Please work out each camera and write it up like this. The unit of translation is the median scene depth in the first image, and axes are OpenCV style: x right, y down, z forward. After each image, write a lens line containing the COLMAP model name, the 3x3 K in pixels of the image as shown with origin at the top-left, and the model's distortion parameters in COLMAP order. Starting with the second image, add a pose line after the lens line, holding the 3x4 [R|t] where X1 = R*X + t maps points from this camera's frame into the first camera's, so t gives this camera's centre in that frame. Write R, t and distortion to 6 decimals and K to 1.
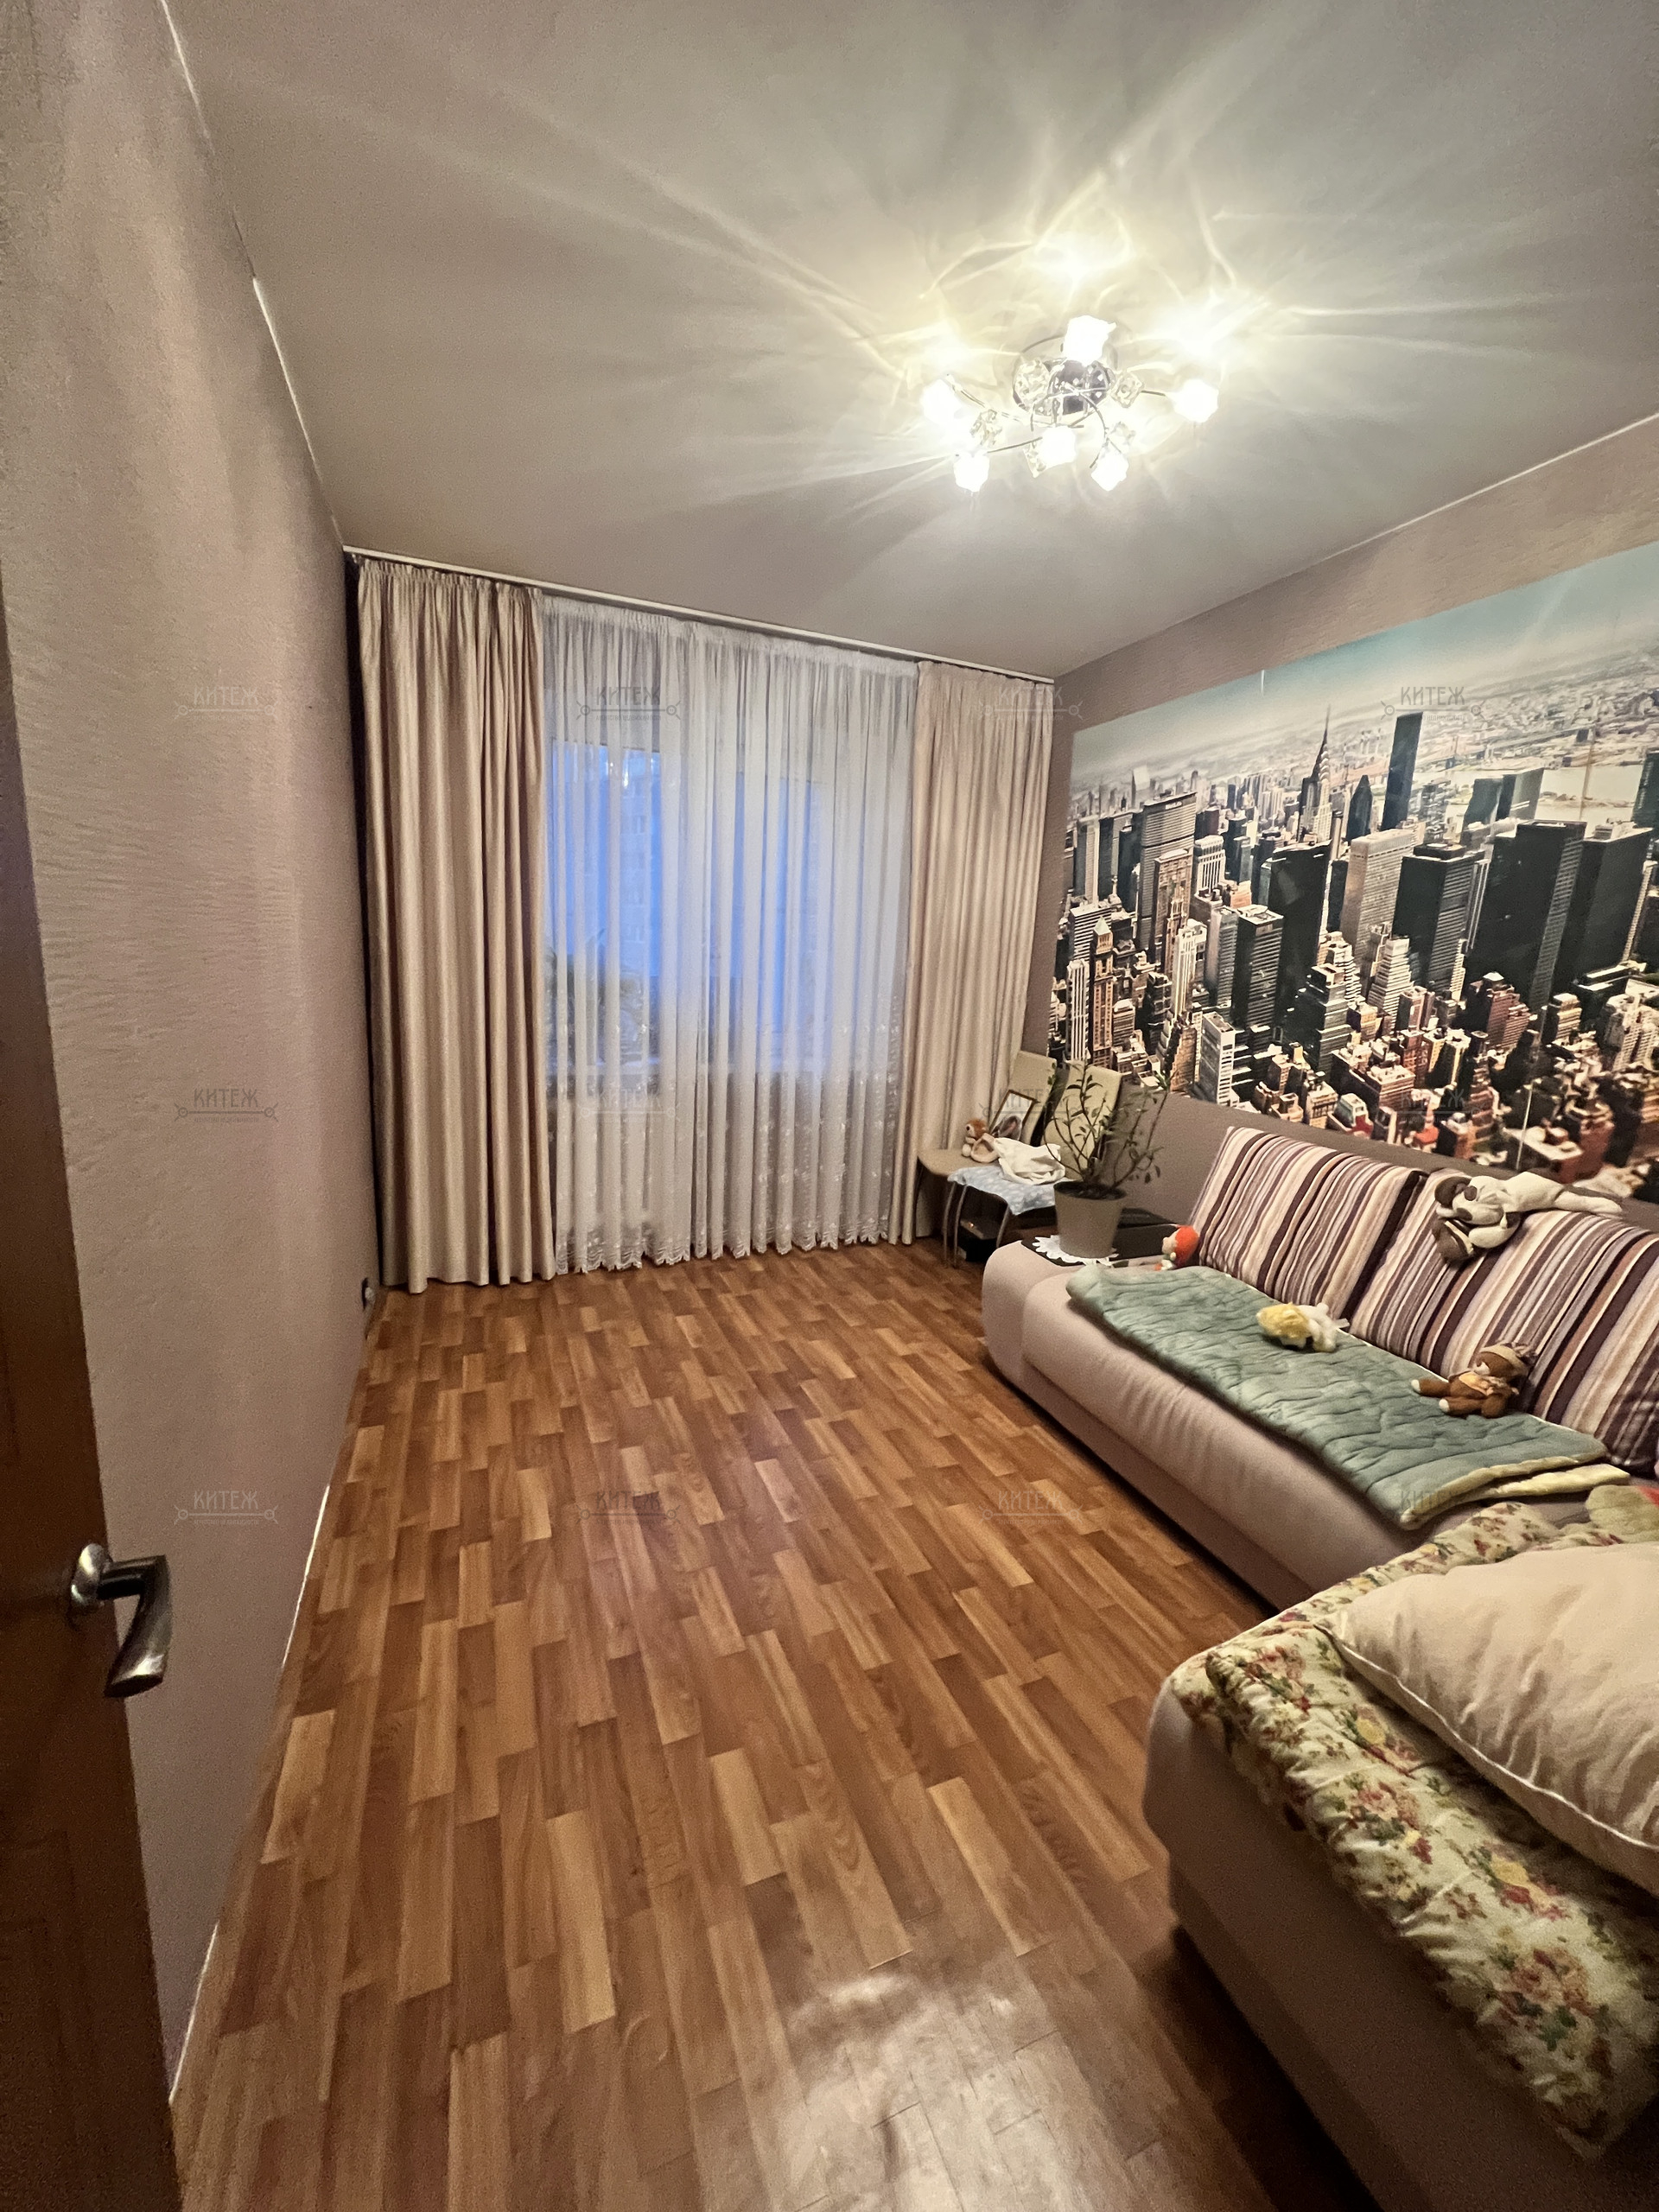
lens RADIAL K [[882.9, 0, 841.8], [0, 882.9, 1108.4], [0, 0, 1]] dist [-0.001760, -0.000040]
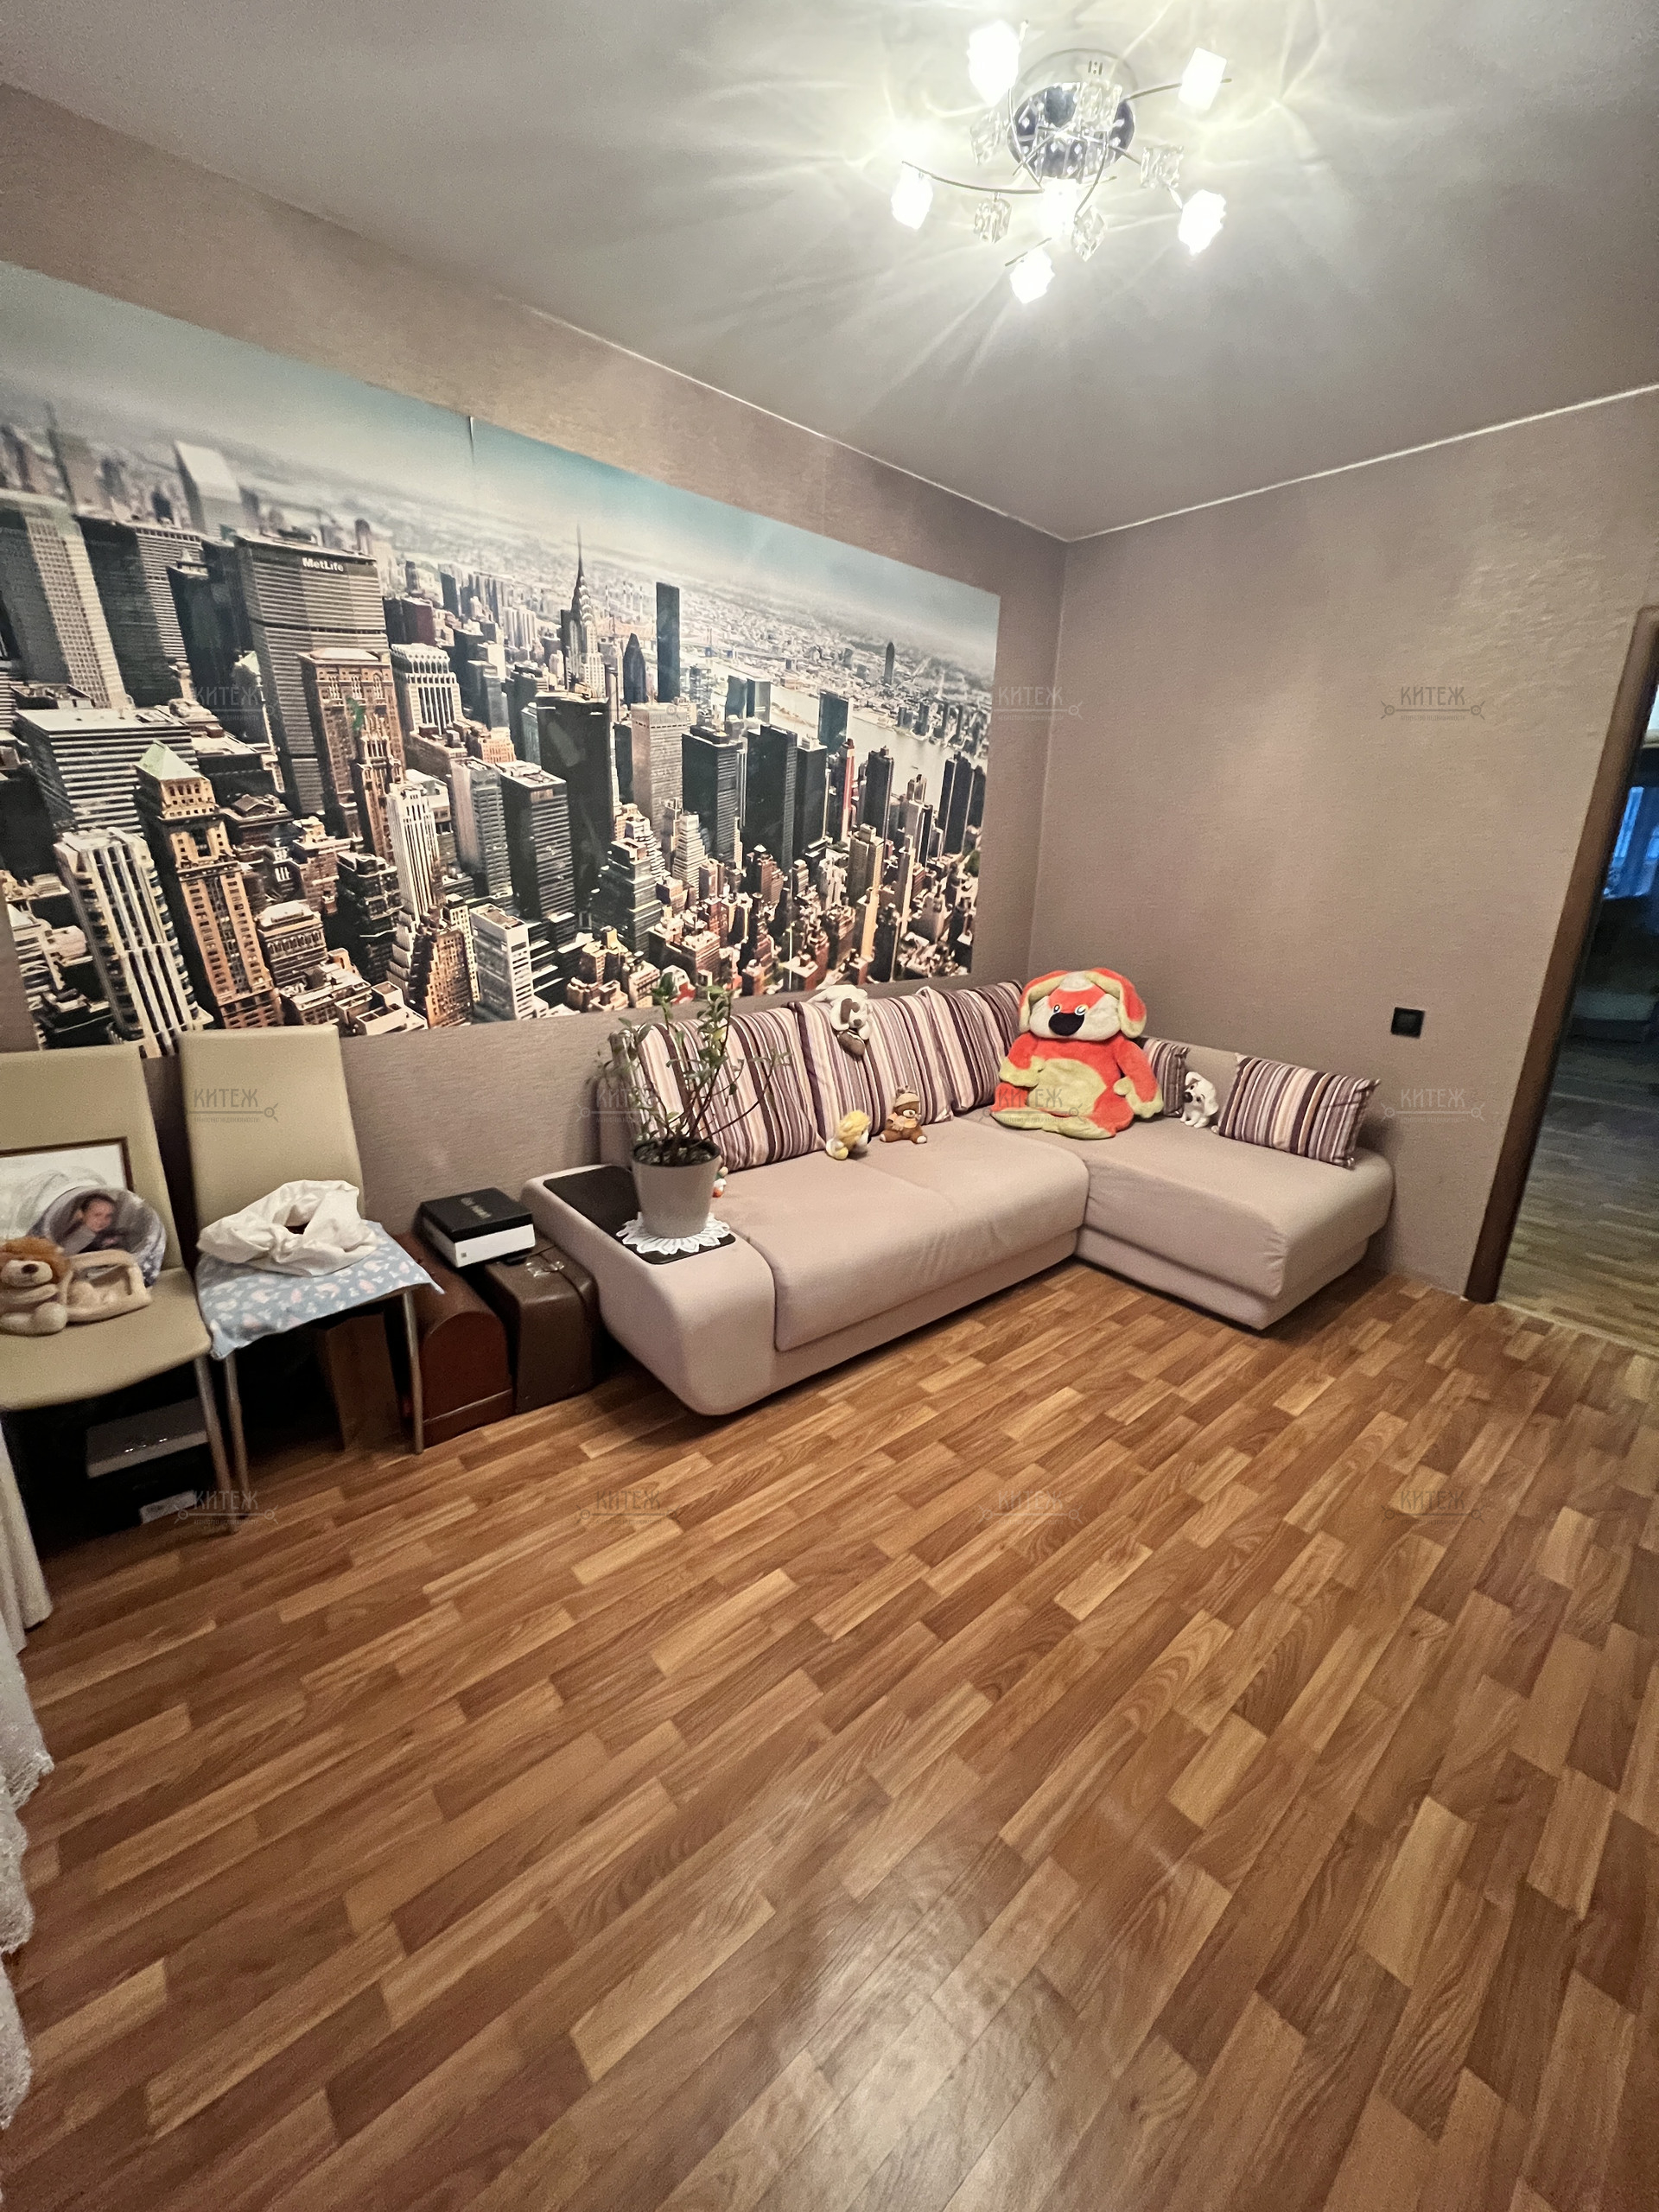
lens RADIAL K [[882.9, 0, 832.6], [0, 882.9, 1106.3], [0, 0, 1]] dist [-0.001760, -0.000040]
pose [[-0.325386, -0.310692, 0.893081, -0.492498], [0.126161, 0.921770, 0.366638, -0.232430], [-0.937127, 0.231971, -0.260734, 1.178988]]
